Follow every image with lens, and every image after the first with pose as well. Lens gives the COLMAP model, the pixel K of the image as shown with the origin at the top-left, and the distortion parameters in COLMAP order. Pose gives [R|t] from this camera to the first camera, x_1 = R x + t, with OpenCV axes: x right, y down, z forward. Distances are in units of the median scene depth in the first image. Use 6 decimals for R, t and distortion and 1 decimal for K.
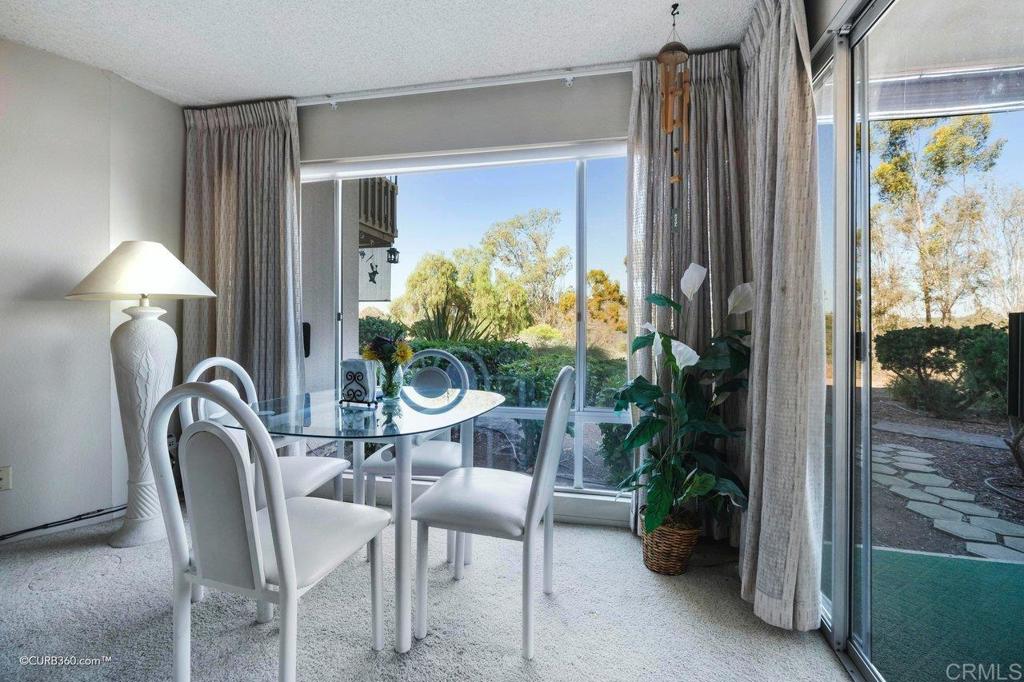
lens RADIAL K [[449.8, 0, 500.5], [0, 449.8, 319.8], [0, 0, 1]] dist [-0.006039, 0.002644]
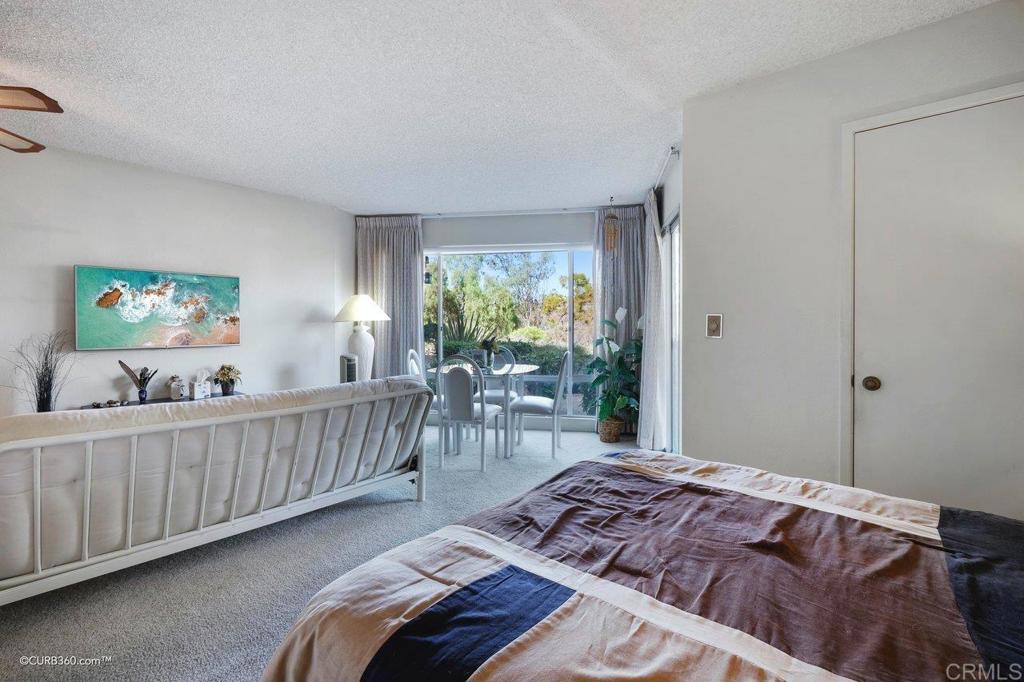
lens RADIAL K [[449.8, 0, 499.4], [0, 449.8, 315.3], [0, 0, 1]] dist [-0.006039, 0.002644]
pose [[0.999297, -0.001848, 0.037443, -0.087614], [0.002231, 0.999946, -0.010189, -0.020406], [-0.037422, 0.010266, 0.999247, -0.404632]]
